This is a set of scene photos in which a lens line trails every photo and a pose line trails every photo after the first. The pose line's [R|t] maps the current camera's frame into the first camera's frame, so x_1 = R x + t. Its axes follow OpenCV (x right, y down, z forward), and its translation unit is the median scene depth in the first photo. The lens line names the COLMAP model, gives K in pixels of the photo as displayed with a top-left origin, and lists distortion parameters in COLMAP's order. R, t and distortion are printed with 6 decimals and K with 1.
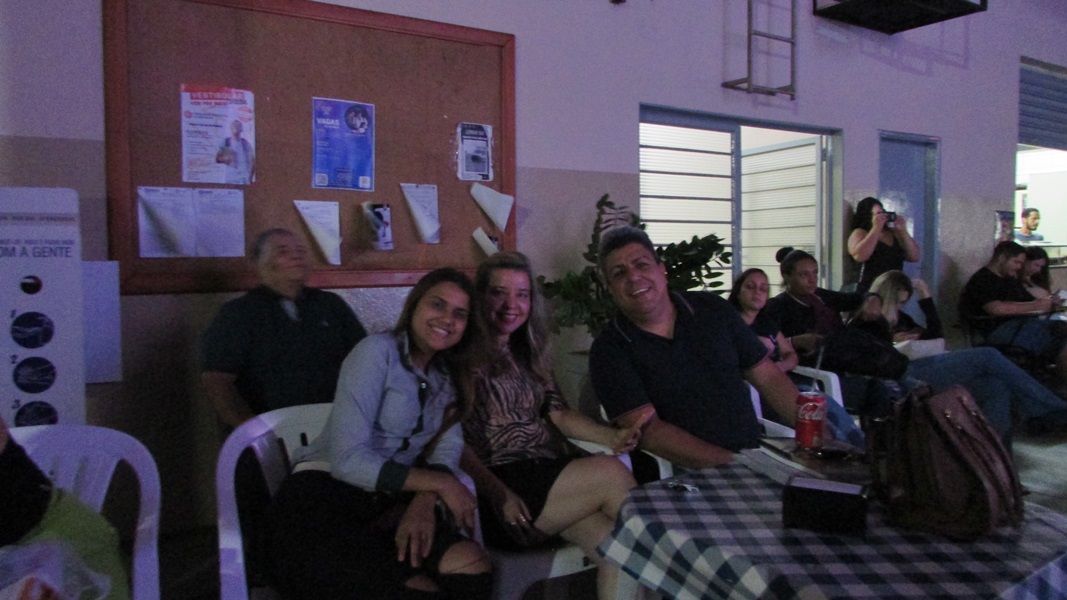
lens RADIAL K [[759.2, 0, 533.5], [0, 759.2, 300.0], [0, 0, 1]] dist [-0.010295, -0.005419]
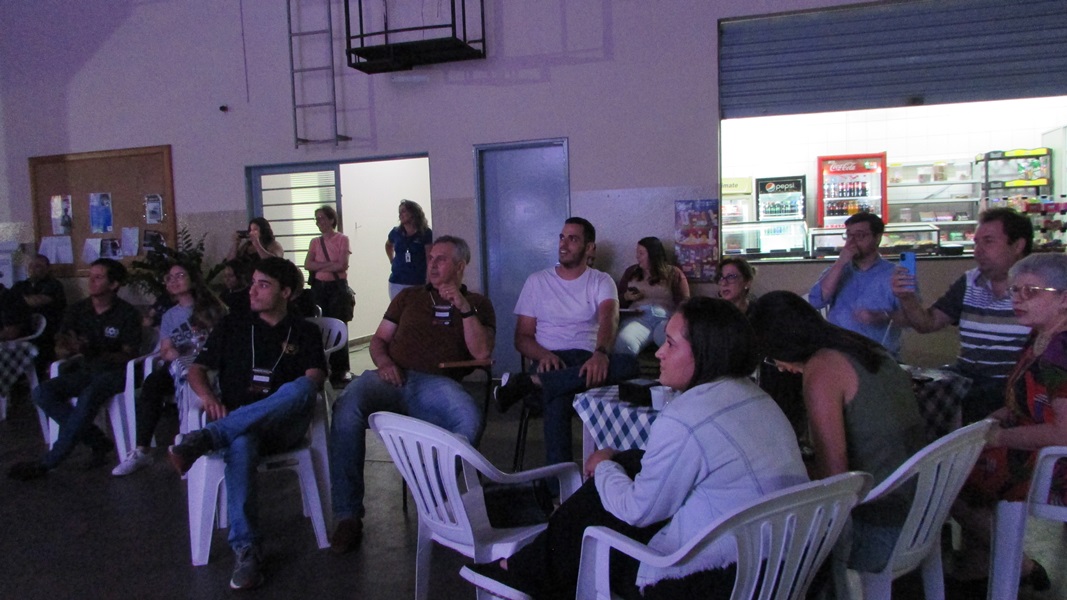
lens RADIAL K [[759.2, 0, 533.5], [0, 759.2, 300.0], [0, 0, 1]] dist [-0.010295, -0.005419]
pose [[0.656885, 0.045353, -0.752626, 2.526213], [-0.013155, 0.998727, 0.048702, -0.078791], [0.753876, -0.022091, 0.656645, 0.531447]]
